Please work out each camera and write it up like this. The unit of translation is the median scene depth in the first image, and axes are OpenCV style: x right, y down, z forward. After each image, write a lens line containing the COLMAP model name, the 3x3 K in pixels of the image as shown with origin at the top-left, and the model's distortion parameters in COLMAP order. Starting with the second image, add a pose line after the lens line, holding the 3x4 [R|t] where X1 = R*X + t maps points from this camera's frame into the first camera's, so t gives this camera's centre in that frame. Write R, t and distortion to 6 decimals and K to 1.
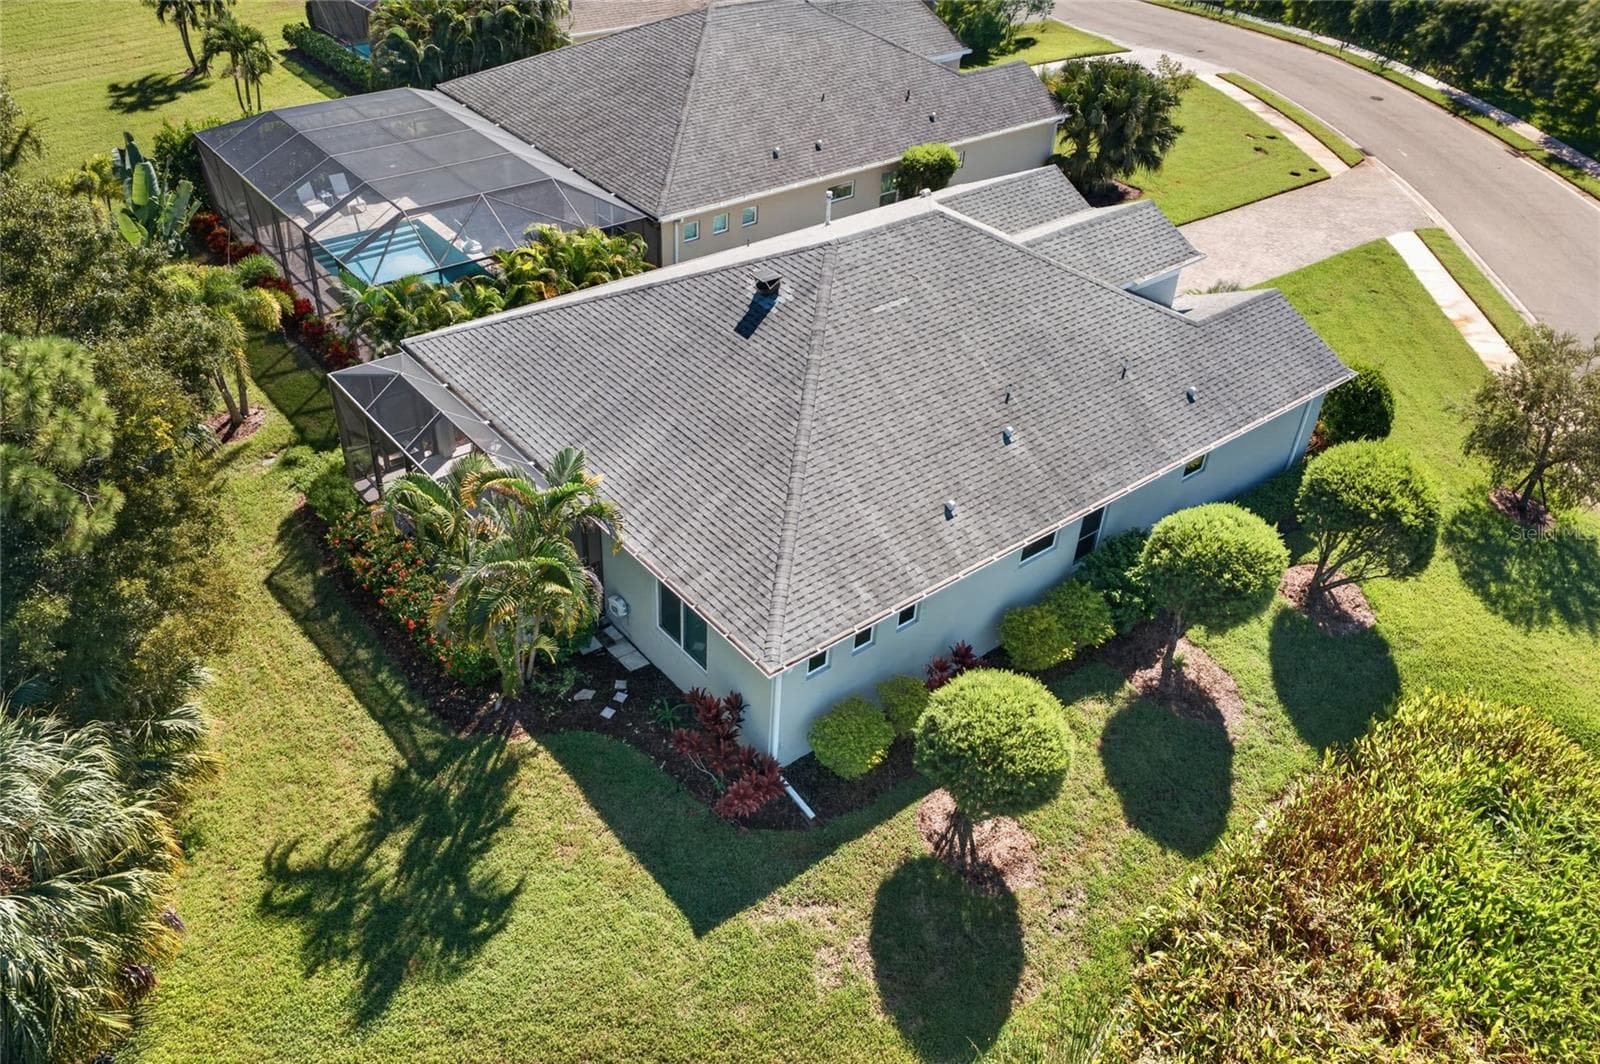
lens RADIAL K [[1303.2, 0, 803.2], [0, 1303.2, 501.6], [0, 0, 1]] dist [0.096554, -0.195668]
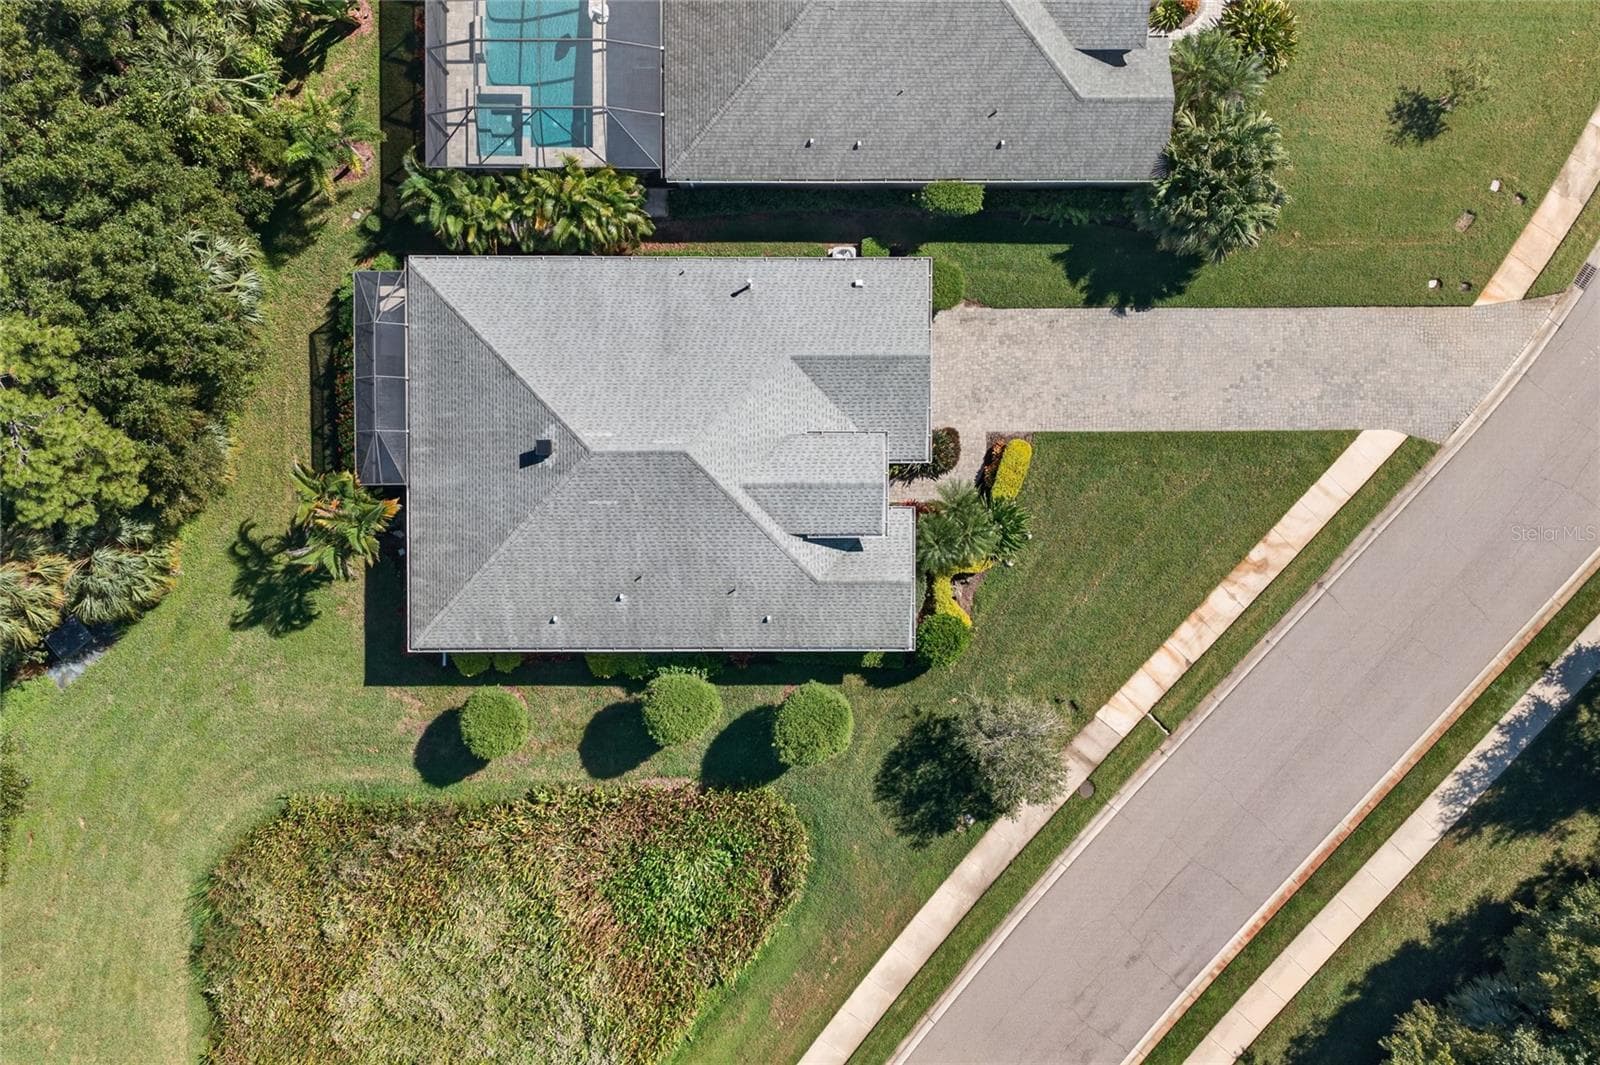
lens RADIAL K [[1303.2, 0, 803.2], [0, 1303.2, 502.1], [0, 0, 1]] dist [0.096554, -0.195668]
pose [[0.771500, 0.634320, -0.049253, 0.388914], [-0.325193, 0.459688, 0.826399, -1.811408], [0.546843, -0.621550, 0.560926, 0.289016]]
